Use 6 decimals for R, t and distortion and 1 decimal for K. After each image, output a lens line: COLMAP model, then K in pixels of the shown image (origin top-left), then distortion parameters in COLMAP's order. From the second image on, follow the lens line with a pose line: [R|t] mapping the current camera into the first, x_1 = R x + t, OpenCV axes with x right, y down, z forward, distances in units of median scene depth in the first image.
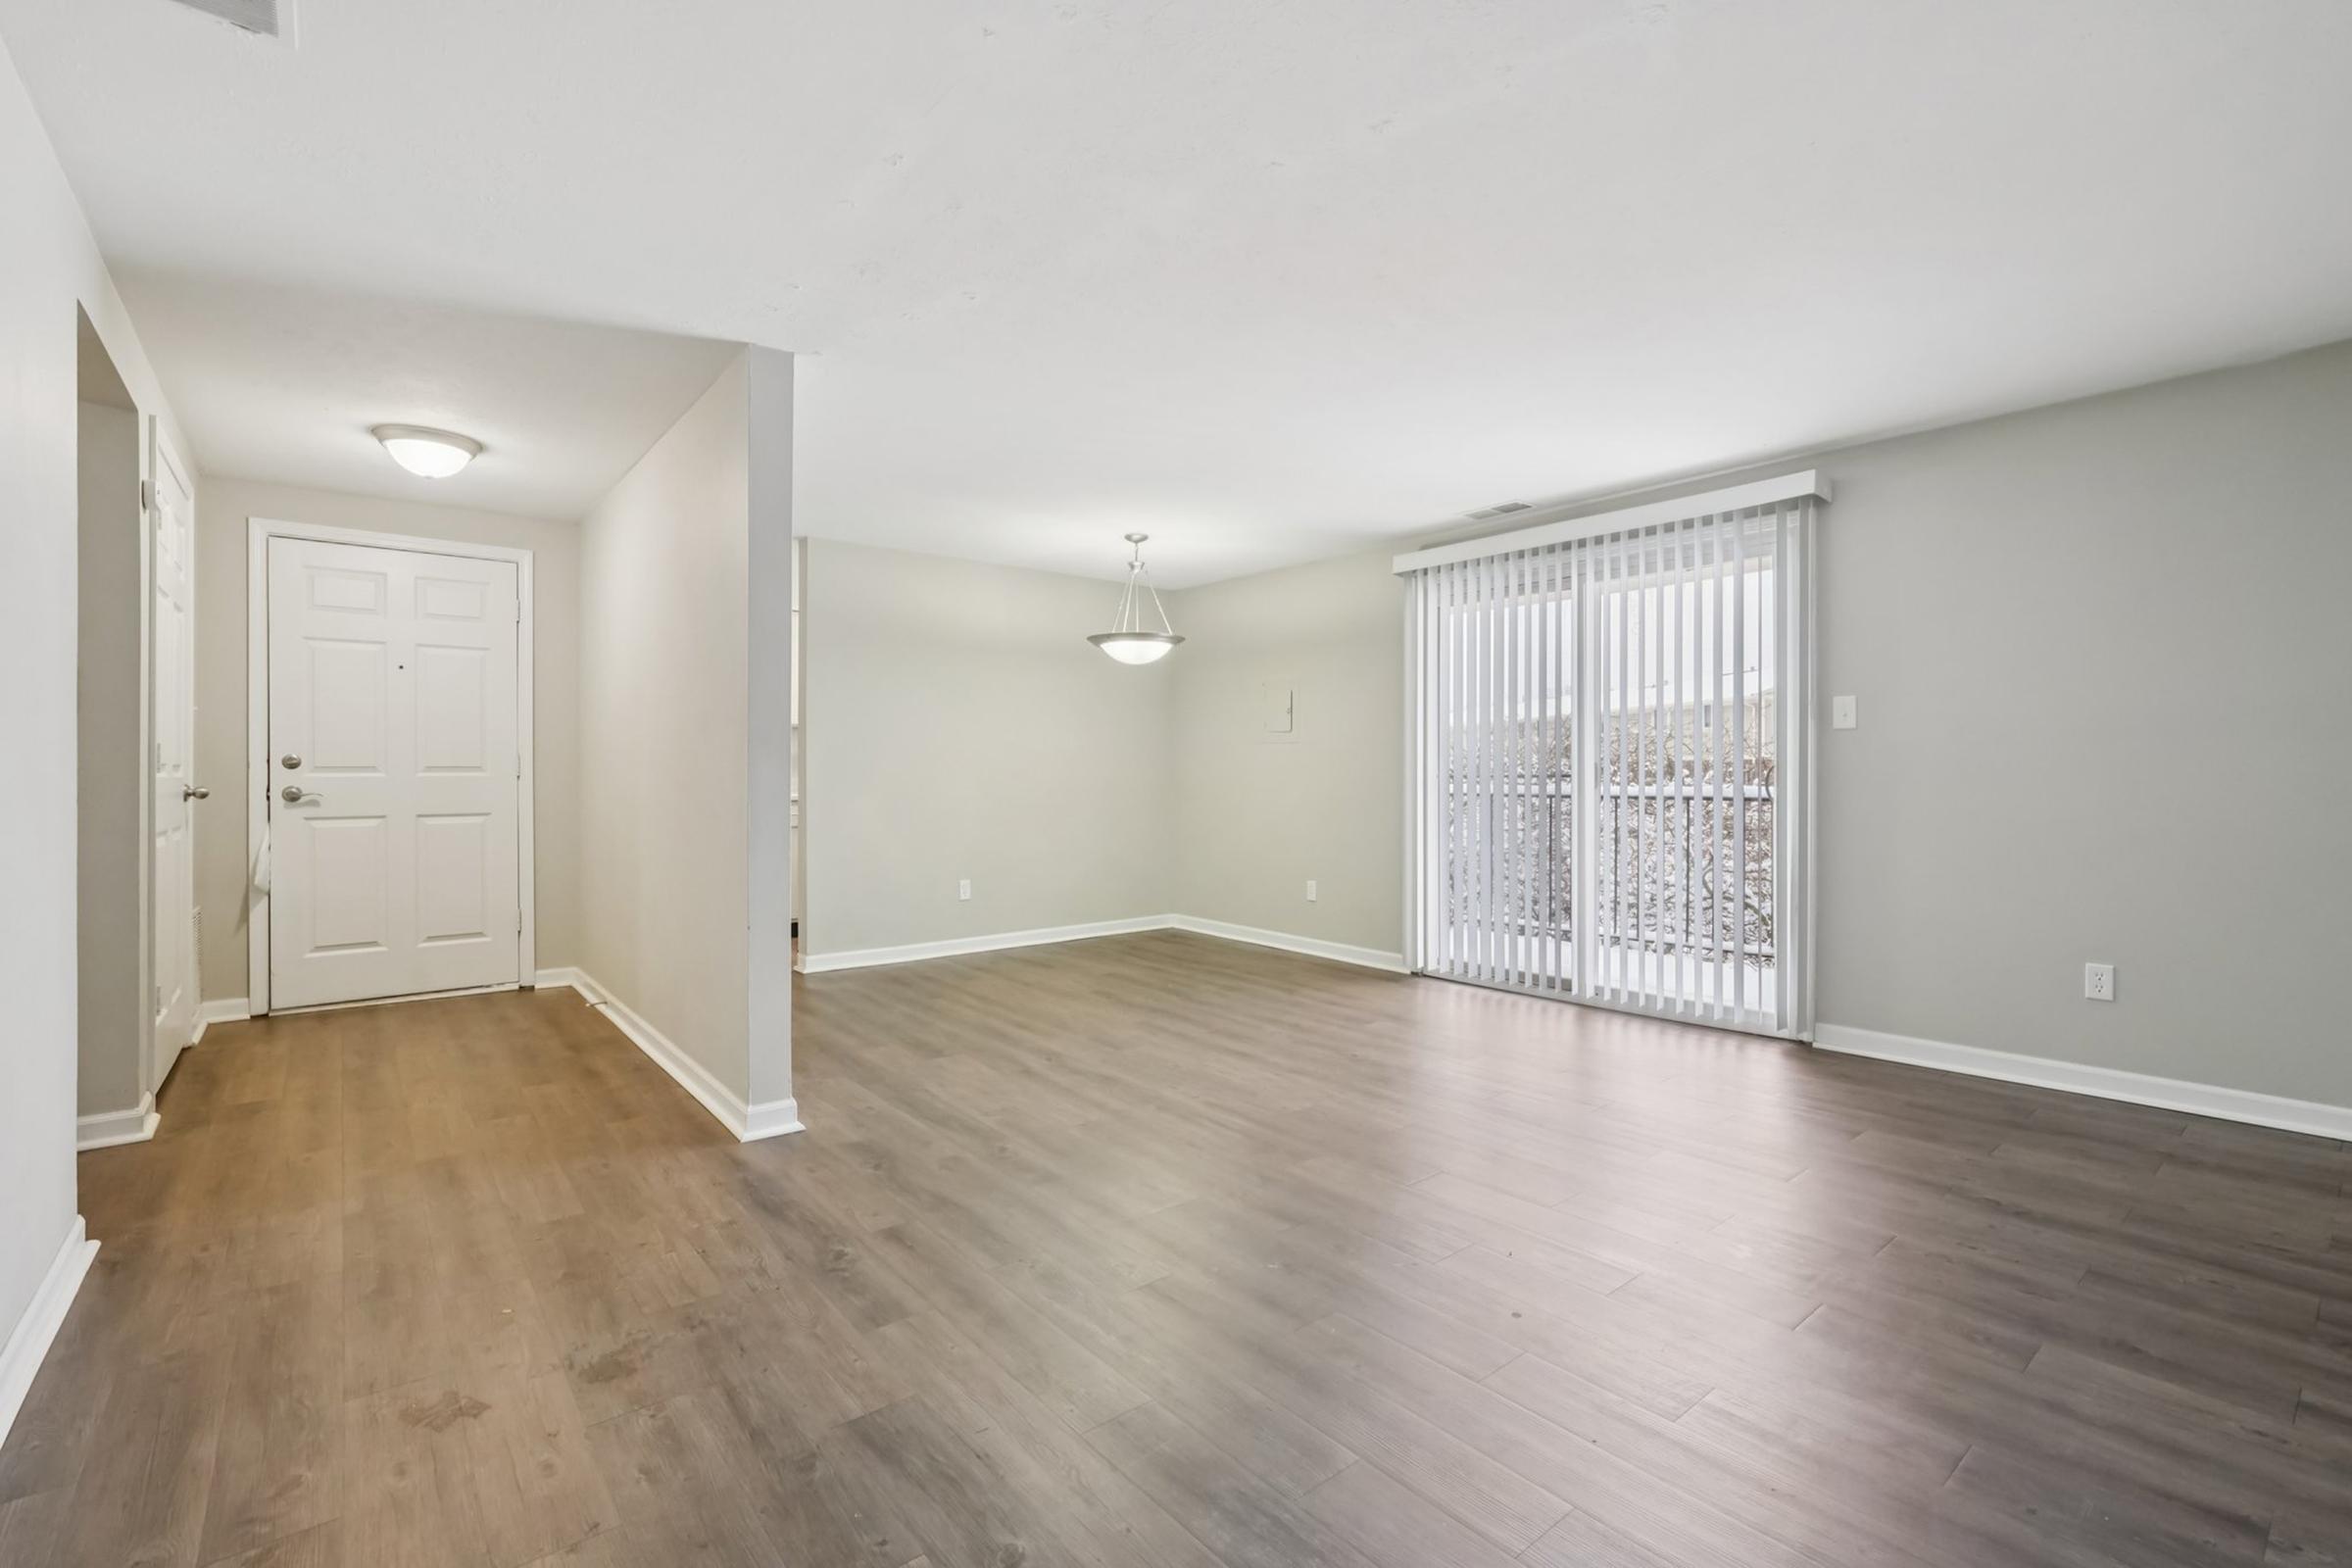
lens RADIAL K [[1030.8, 0, 1170.4], [0, 1030.8, 773.0], [0, 0, 1]] dist [0.000070, 0.001490]
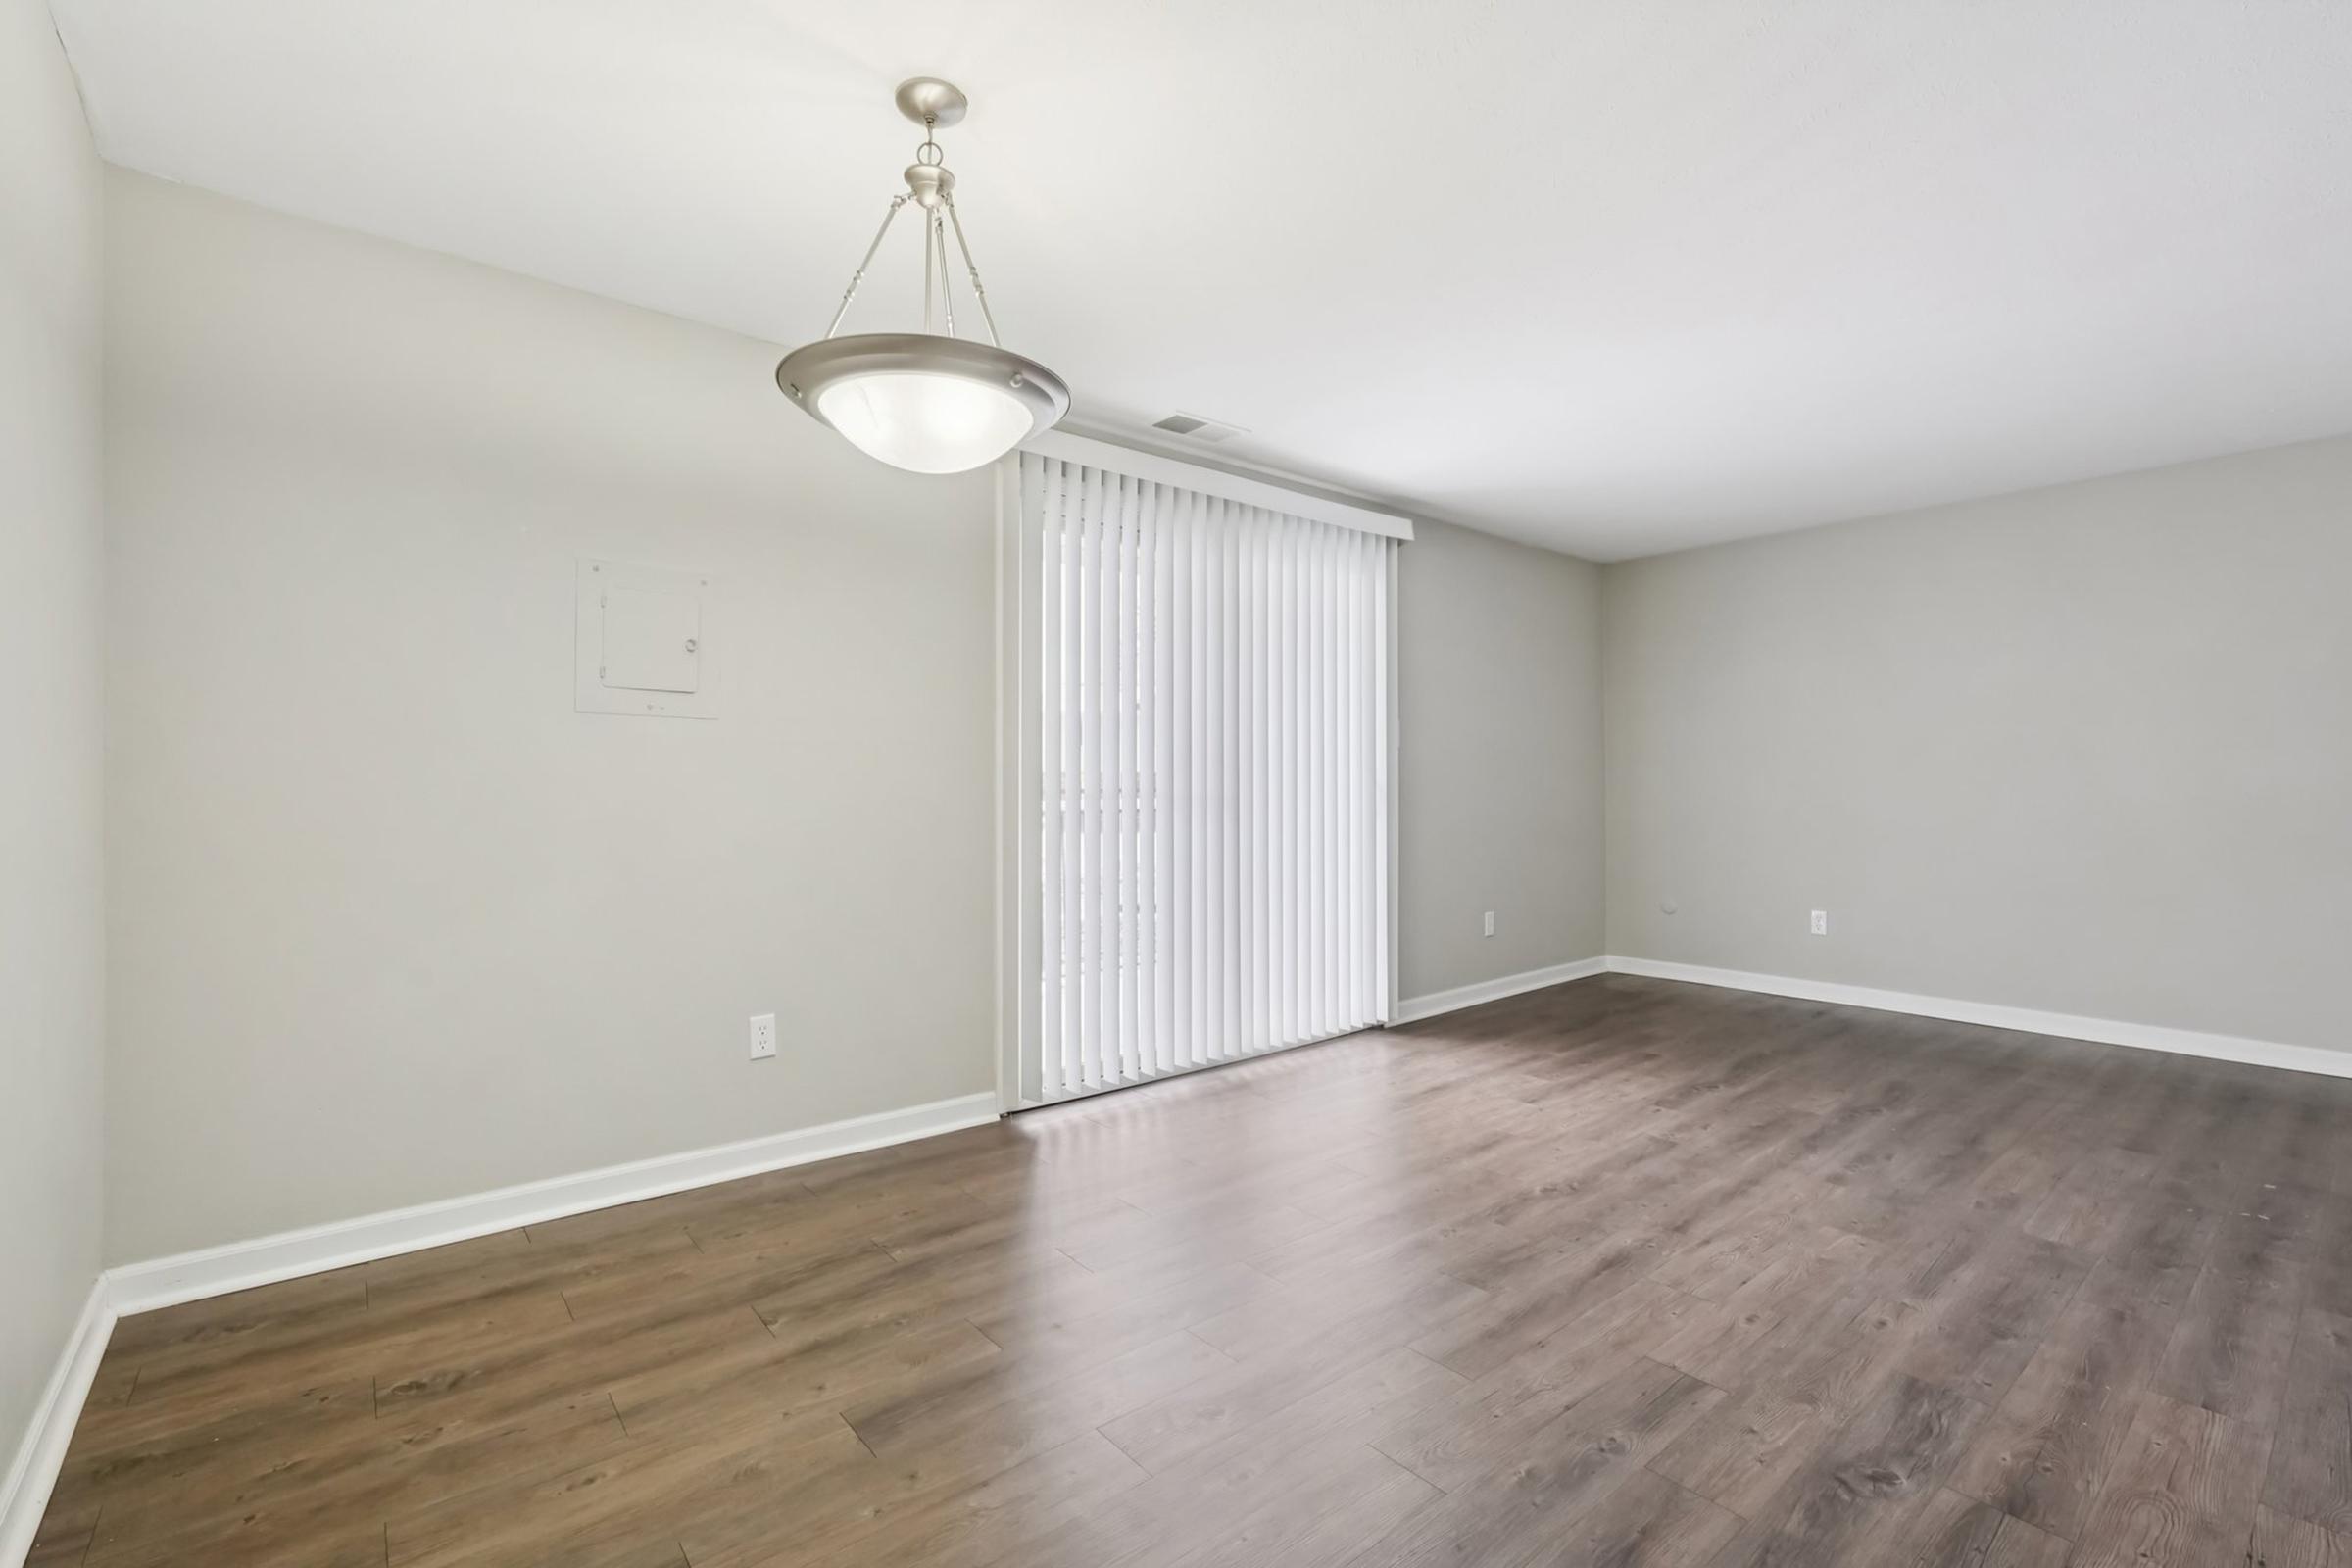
lens RADIAL K [[1030.8, 0, 1176.3], [0, 1030.8, 793.9], [0, 0, 1]] dist [0.000070, 0.001490]
pose [[-0.018560, -0.009339, 0.999784, -0.431696], [-0.004518, 0.999947, 0.009257, -0.000143], [-0.999818, -0.004345, -0.018601, 1.062523]]
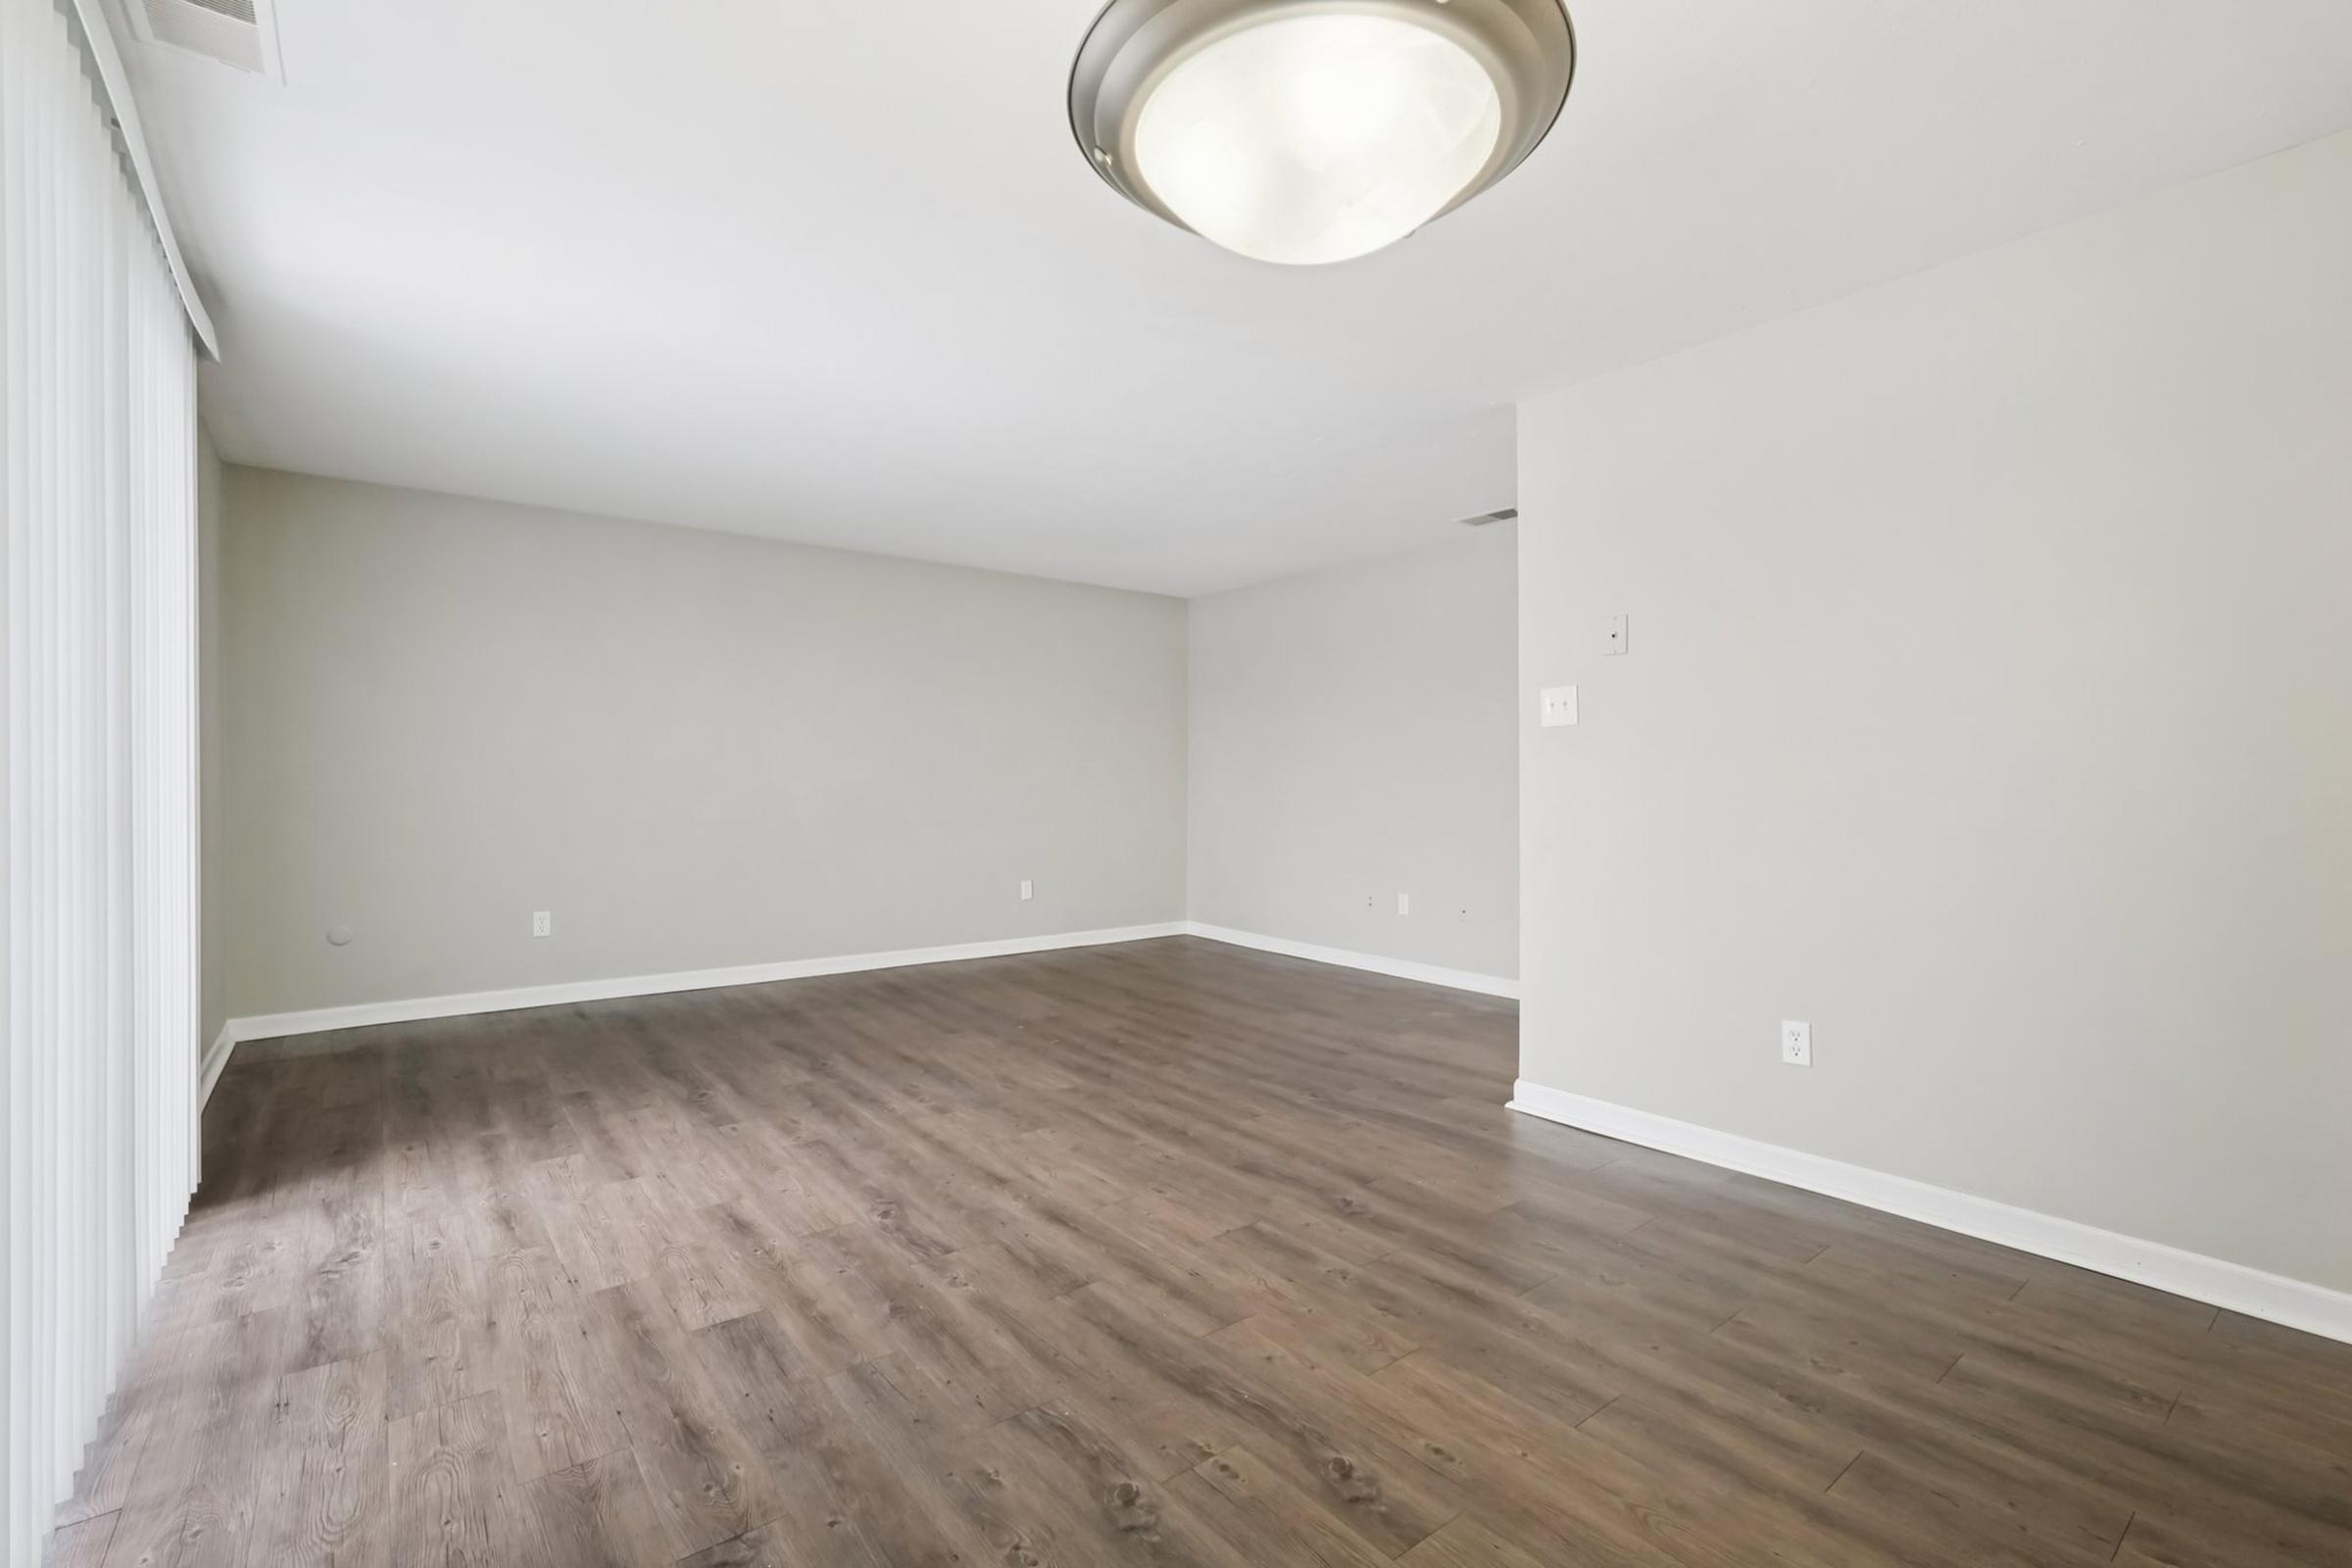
lens RADIAL K [[1030.8, 0, 1185.9], [0, 1030.8, 788.5], [0, 0, 1]] dist [0.000070, 0.001490]
pose [[-0.999966, -0.006064, 0.005672, -0.011290], [-0.006065, 0.999982, -0.000196, 0.004502], [-0.005670, -0.000230, -0.999984, 1.380765]]
